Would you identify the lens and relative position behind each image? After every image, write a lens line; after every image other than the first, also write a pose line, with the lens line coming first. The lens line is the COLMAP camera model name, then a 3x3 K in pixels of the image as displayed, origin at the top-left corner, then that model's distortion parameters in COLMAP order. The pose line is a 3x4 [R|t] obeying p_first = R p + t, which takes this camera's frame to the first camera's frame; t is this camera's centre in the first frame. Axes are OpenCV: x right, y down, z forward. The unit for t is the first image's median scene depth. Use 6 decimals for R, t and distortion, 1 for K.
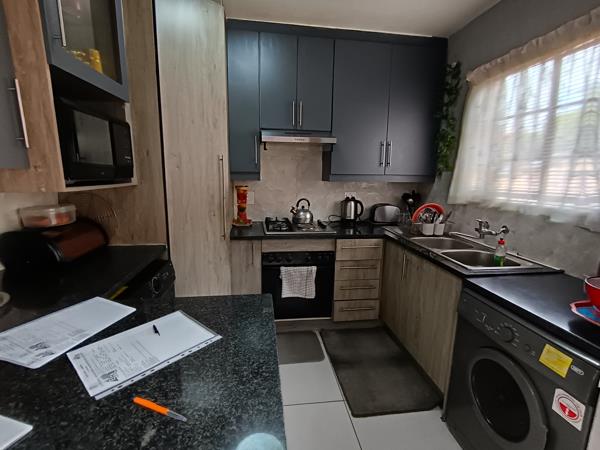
lens RADIAL K [[283.5, 0, 297.1], [0, 283.5, 224.2], [0, 0, 1]] dist [0.014803, -0.009378]
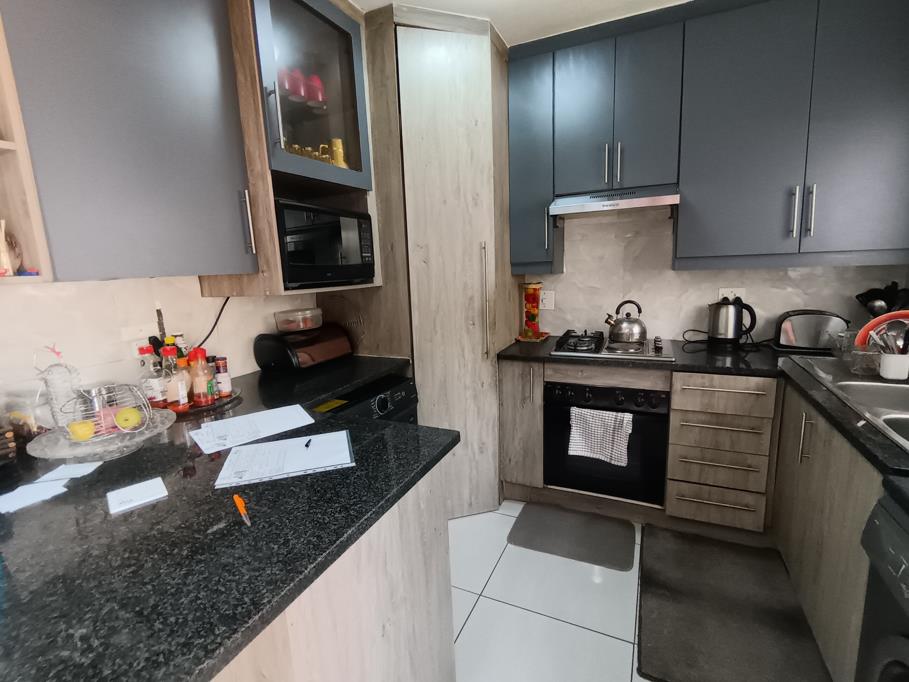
lens RADIAL K [[429.6, 0, 450.1], [0, 429.6, 339.8], [0, 0, 1]] dist [0.014803, -0.009378]
pose [[0.839453, 0.044793, -0.541583, 0.231864], [-0.045401, 0.998894, 0.012245, -0.001346], [0.541532, 0.014309, 0.840558, 0.026305]]
